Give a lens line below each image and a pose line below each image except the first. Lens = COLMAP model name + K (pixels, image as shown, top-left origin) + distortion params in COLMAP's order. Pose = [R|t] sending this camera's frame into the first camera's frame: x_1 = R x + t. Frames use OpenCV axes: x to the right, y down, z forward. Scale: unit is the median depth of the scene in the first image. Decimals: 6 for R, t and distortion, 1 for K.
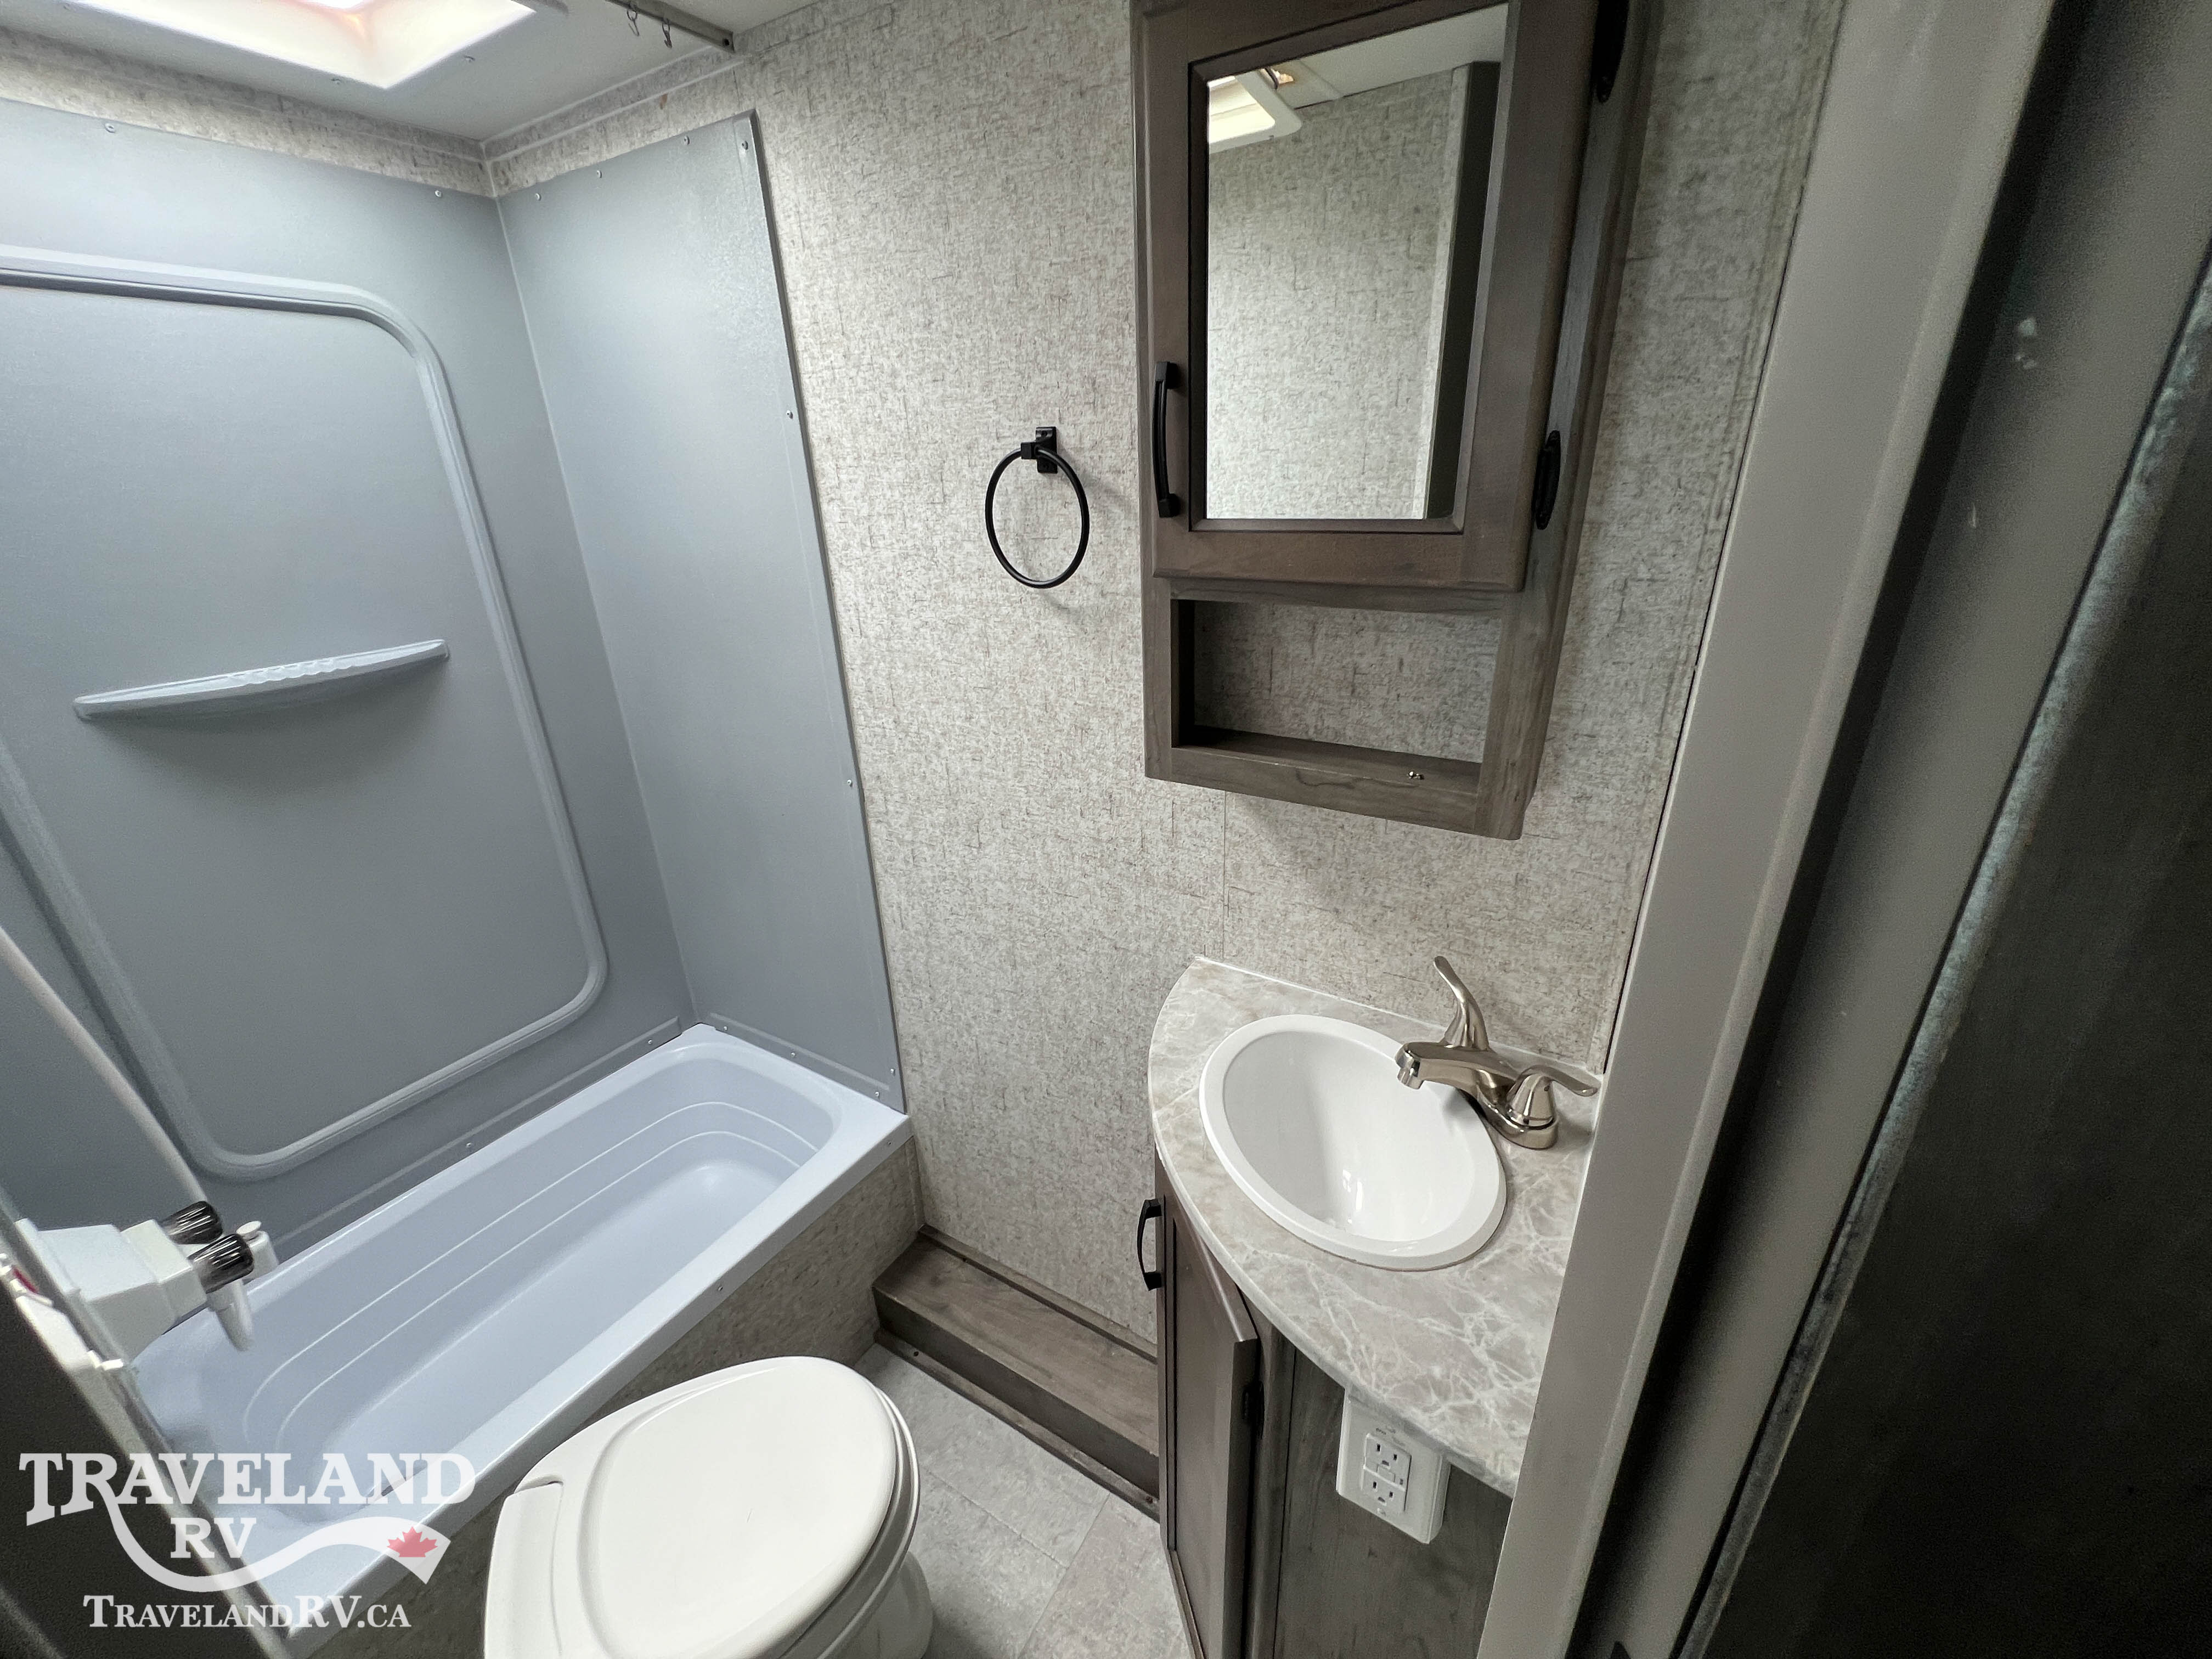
lens RADIAL K [[884.4, 0, 1103.8], [0, 884.4, 825.5], [0, 0, 1]] dist [-0.002162, 0.000358]
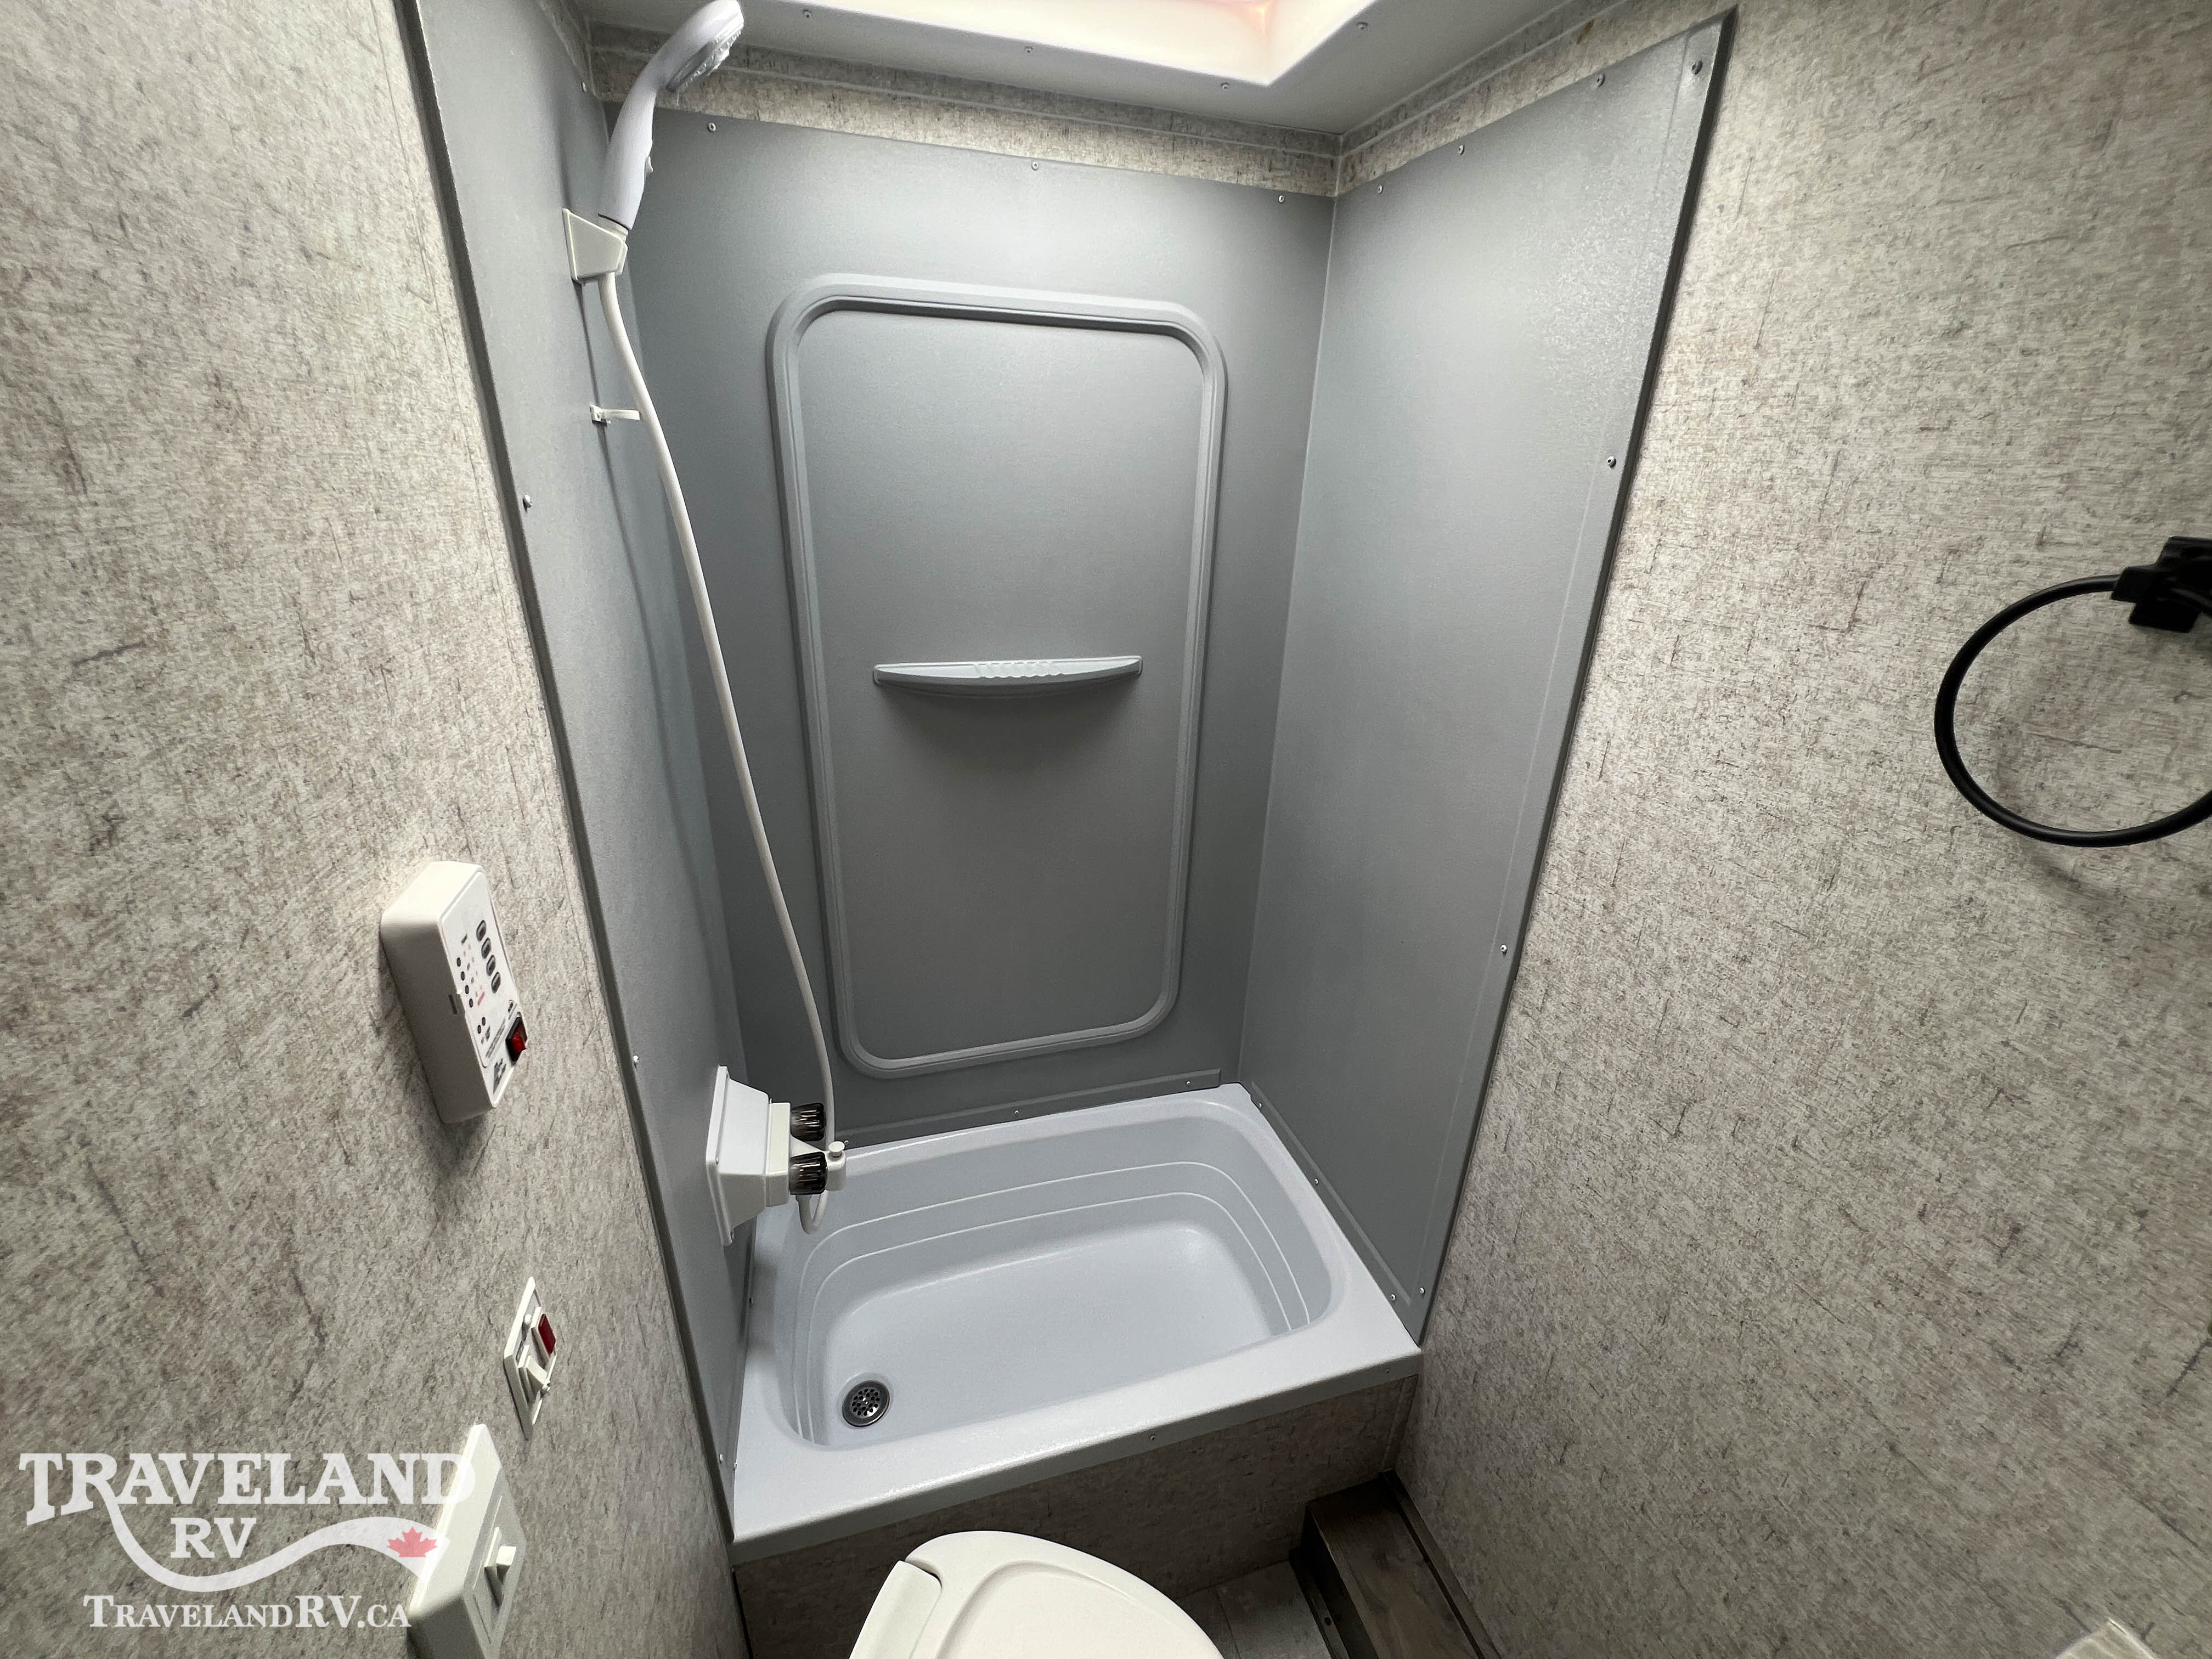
lens RADIAL K [[884.4, 0, 1102.9], [0, 884.4, 822.8], [0, 0, 1]] dist [-0.002162, 0.000358]
pose [[0.743574, 0.305912, -0.594571, -0.159131], [-0.305422, 0.946413, 0.104976, -0.152357], [0.594824, 0.103538, 0.797160, 0.244207]]
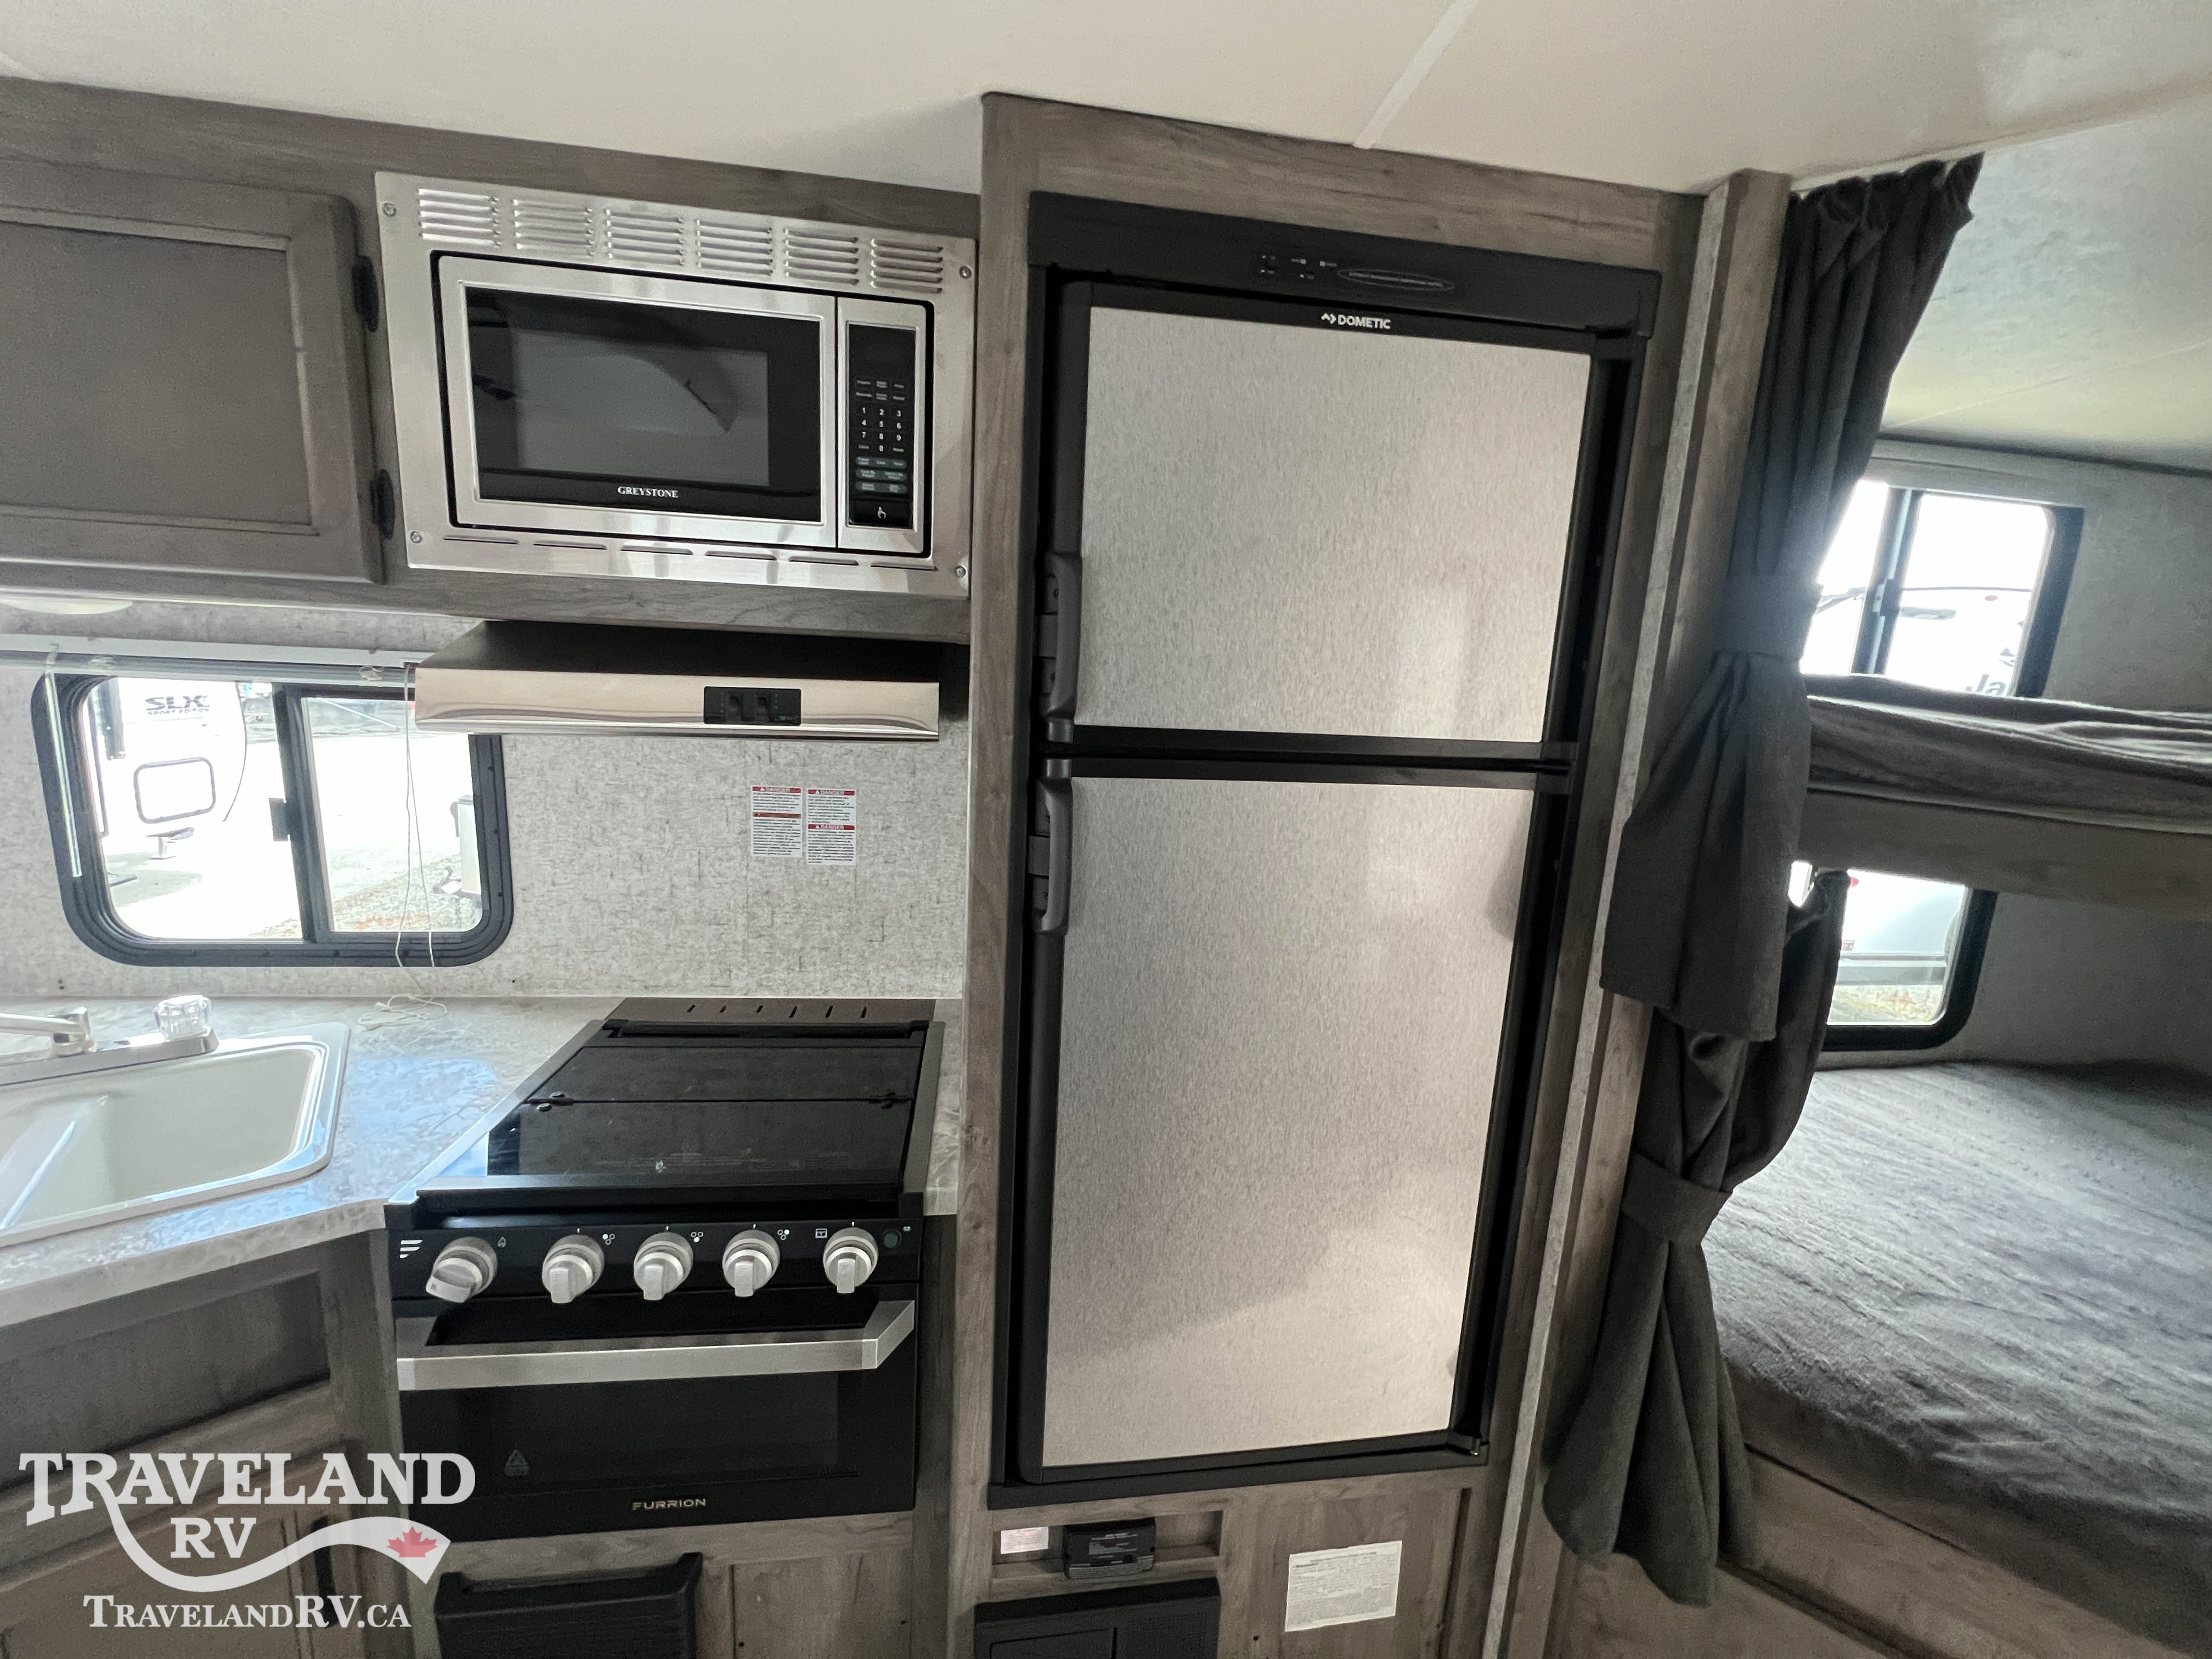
lens RADIAL K [[884.4, 0, 1104.0], [0, 884.4, 828.6], [0, 0, 1]] dist [-0.002162, 0.000358]
pose [[0.777457, -0.024953, 0.628441, -0.757469], [0.160101, 0.974148, -0.159384, -0.259666], [-0.608218, 0.224529, 0.761353, -0.277281]]
